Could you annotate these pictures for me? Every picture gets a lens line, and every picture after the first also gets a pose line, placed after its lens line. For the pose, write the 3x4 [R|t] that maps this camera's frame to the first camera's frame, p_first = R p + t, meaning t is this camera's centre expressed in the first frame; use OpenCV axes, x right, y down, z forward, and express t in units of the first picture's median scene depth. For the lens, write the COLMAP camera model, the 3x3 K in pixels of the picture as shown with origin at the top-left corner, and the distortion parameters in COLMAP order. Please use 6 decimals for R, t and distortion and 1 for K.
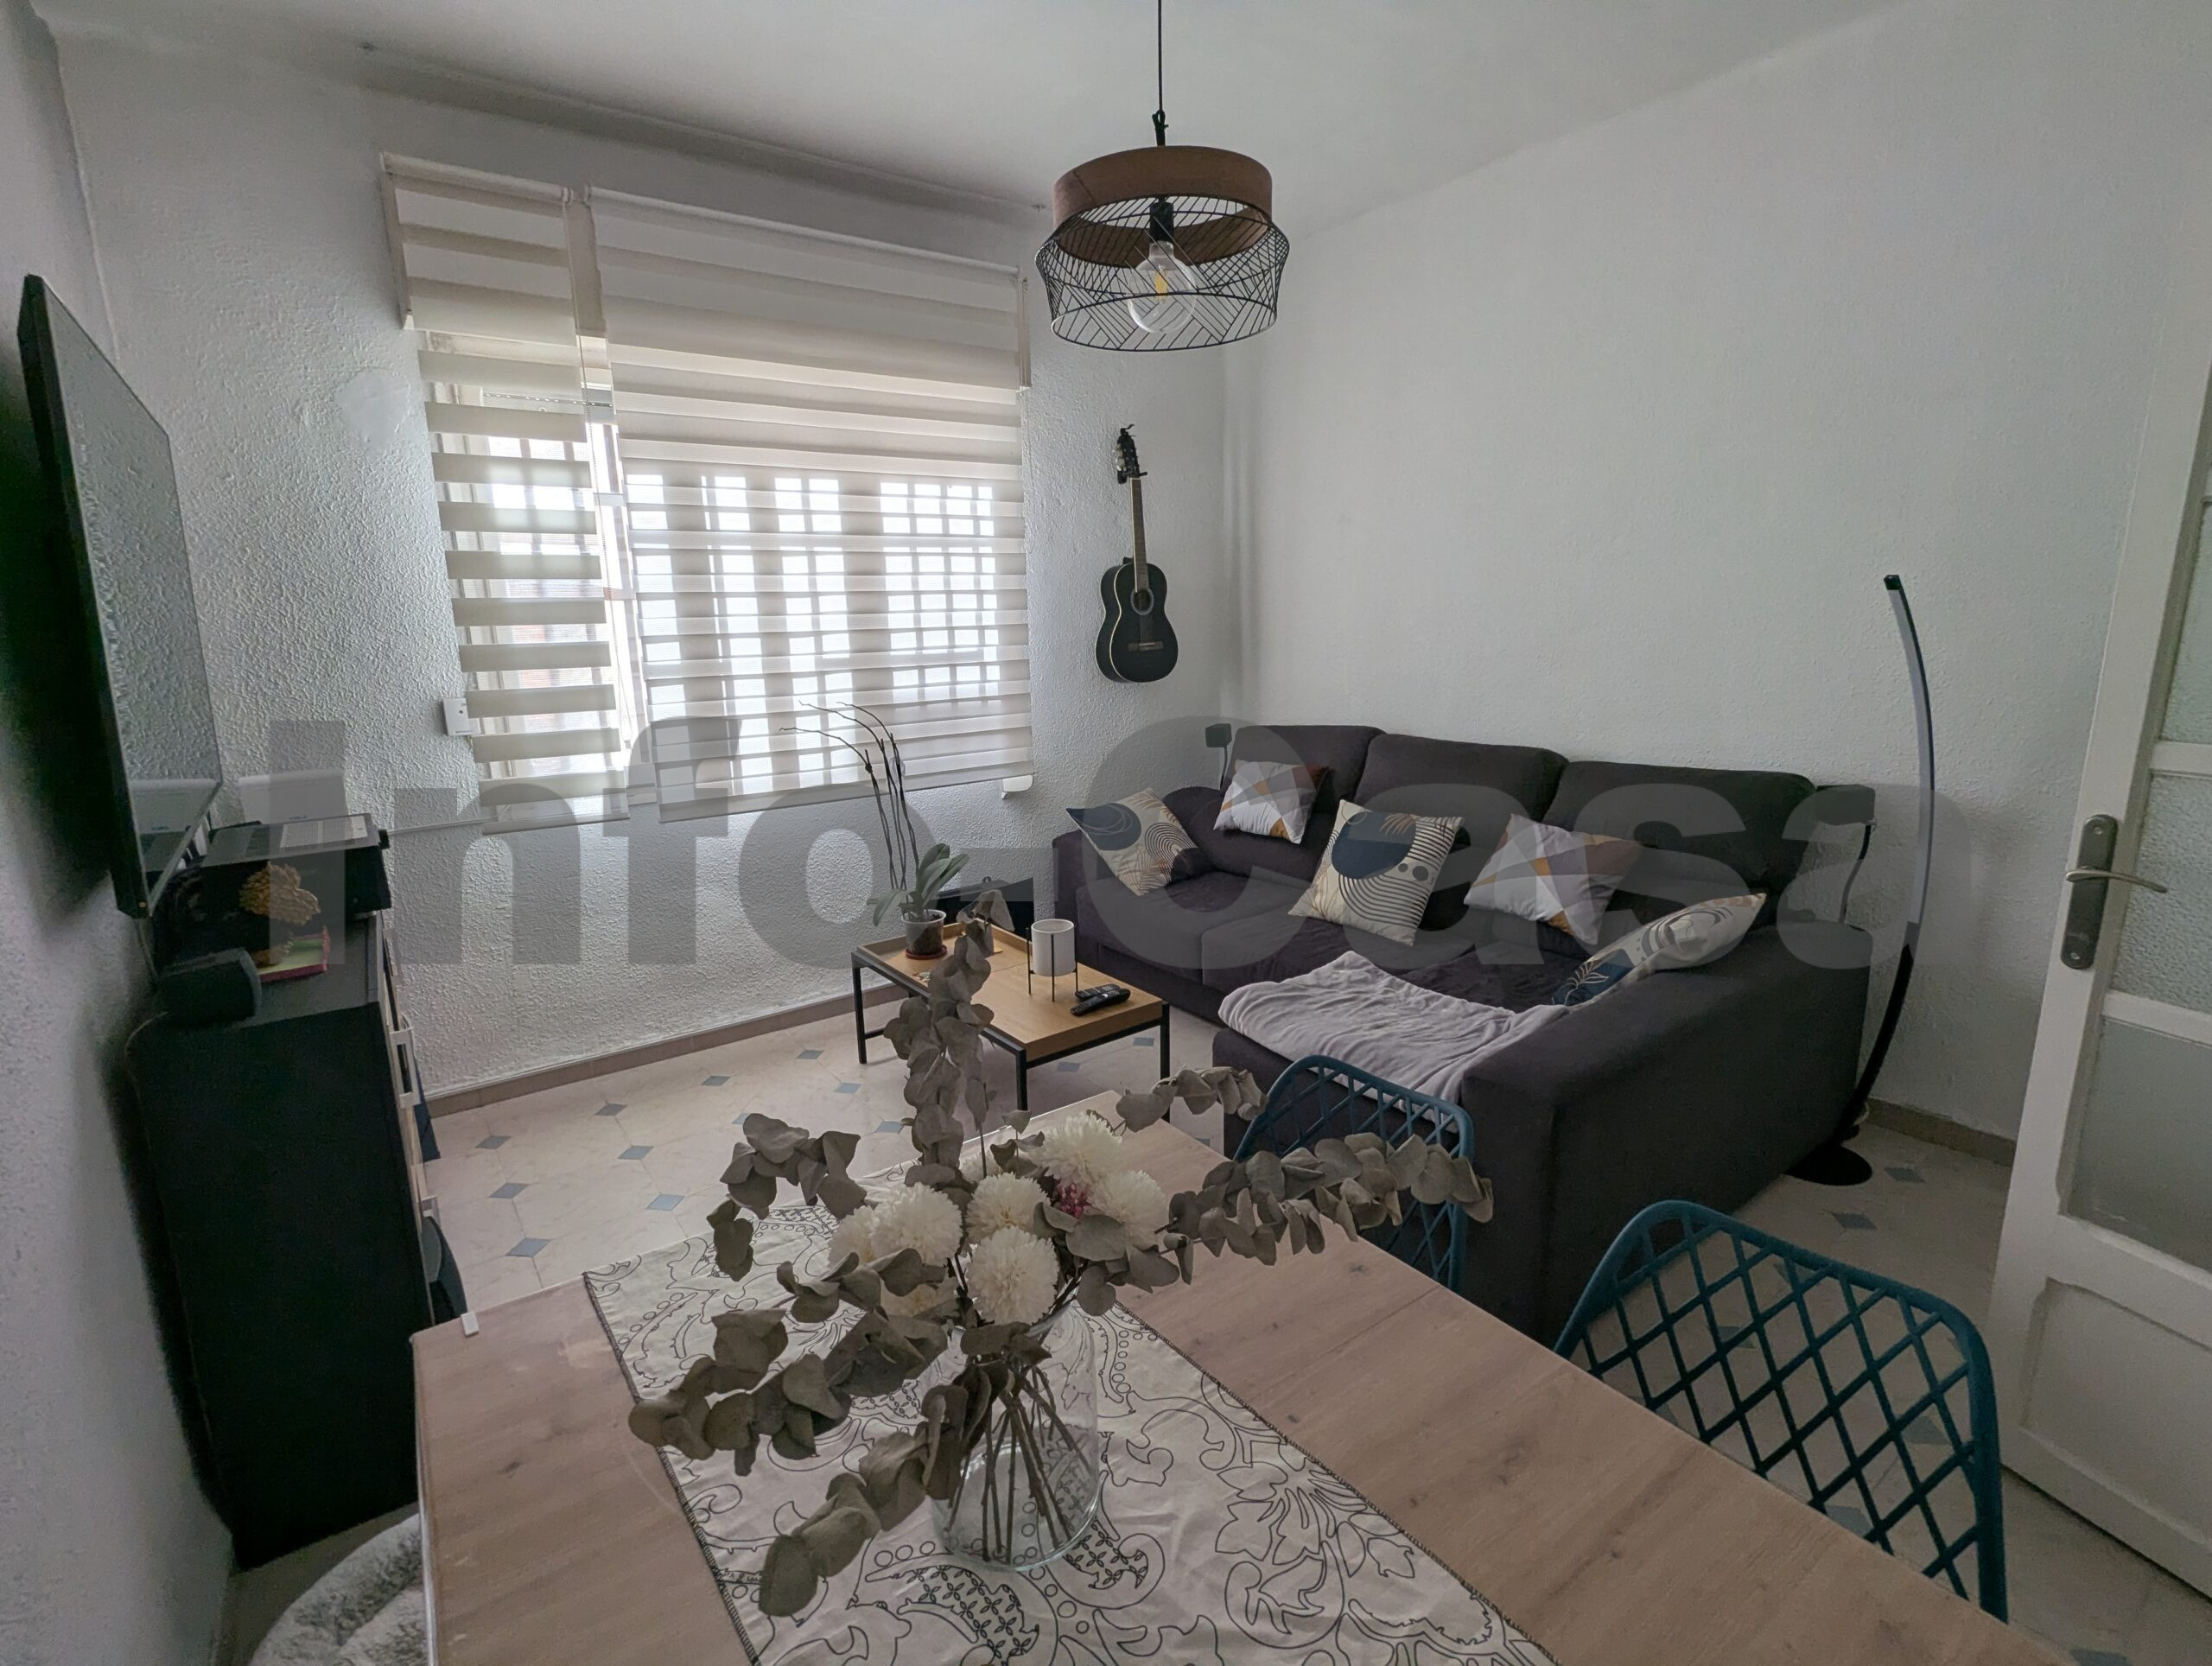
lens RADIAL K [[1052.3, 0, 1105.7], [0, 1052.3, 832.3], [0, 0, 1]] dist [-0.004149, 0.001982]
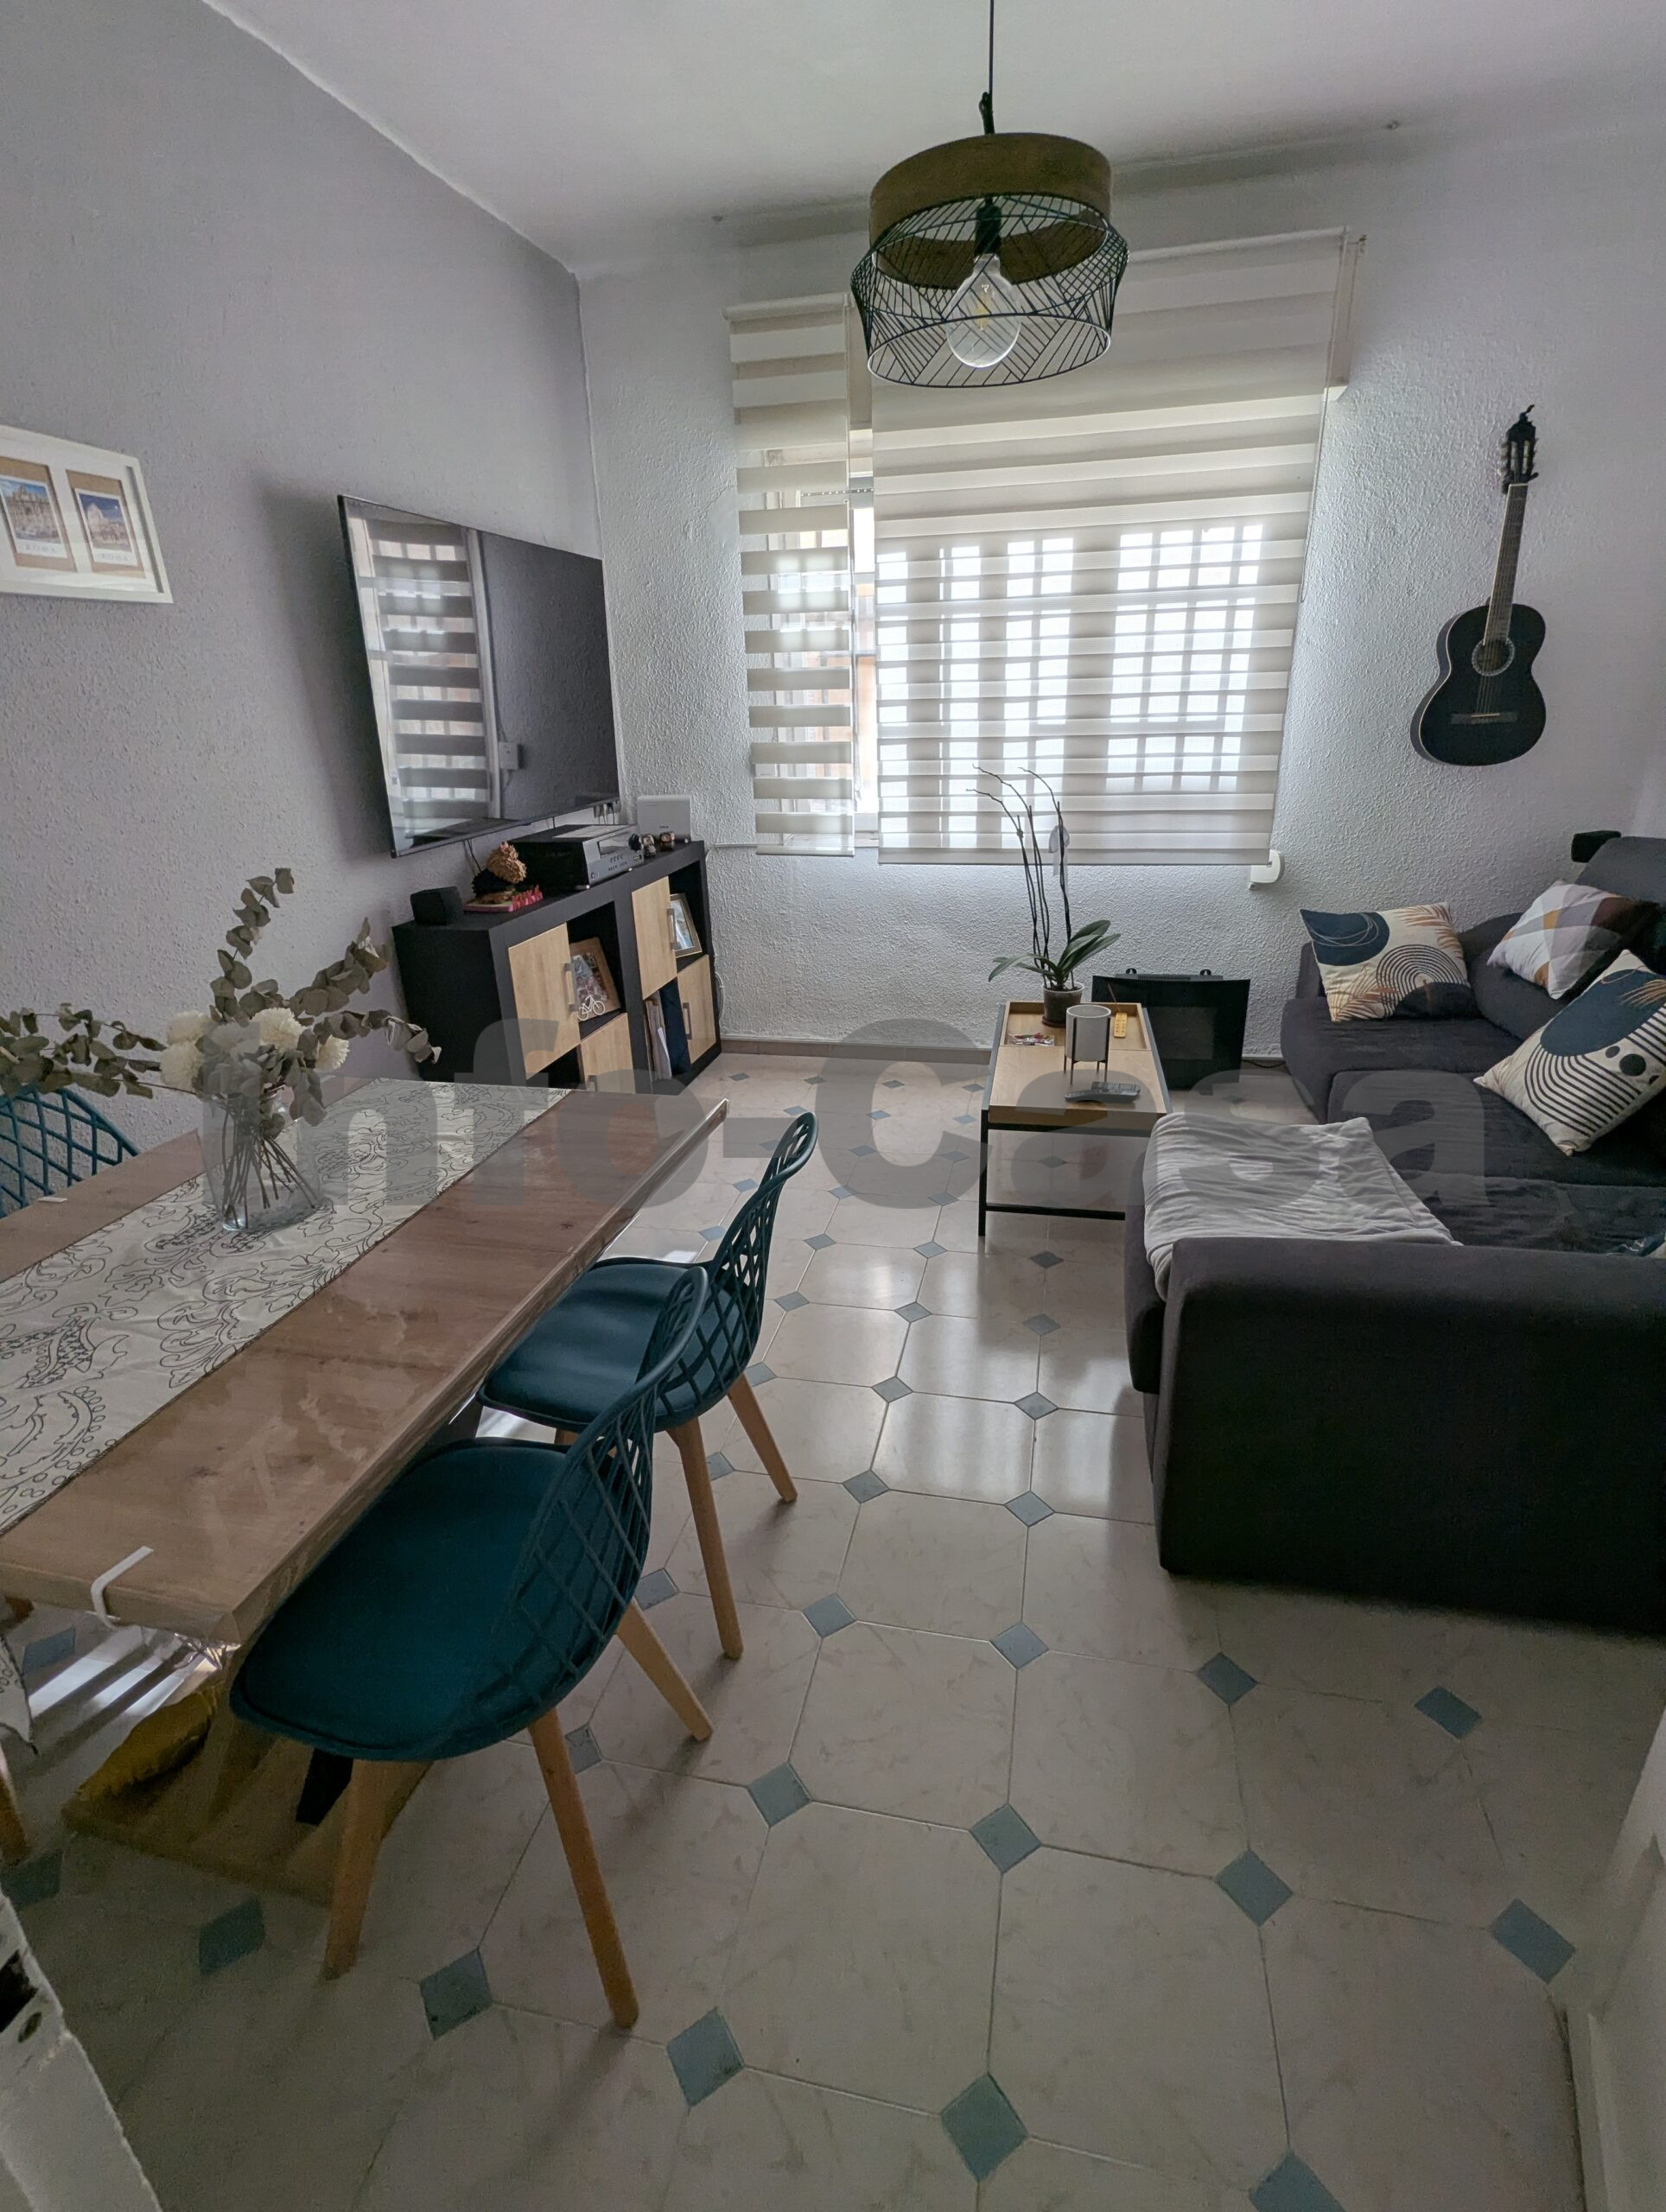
lens RADIAL K [[1052.3, 0, 835.5], [0, 1052.3, 1104.8], [0, 0, 1]] dist [-0.004149, 0.001982]
pose [[0.652833, 0.277877, -0.704694, 0.444818], [-0.144262, 0.958868, 0.244458, -0.029192], [0.743638, -0.057930, 0.666068, 0.134742]]
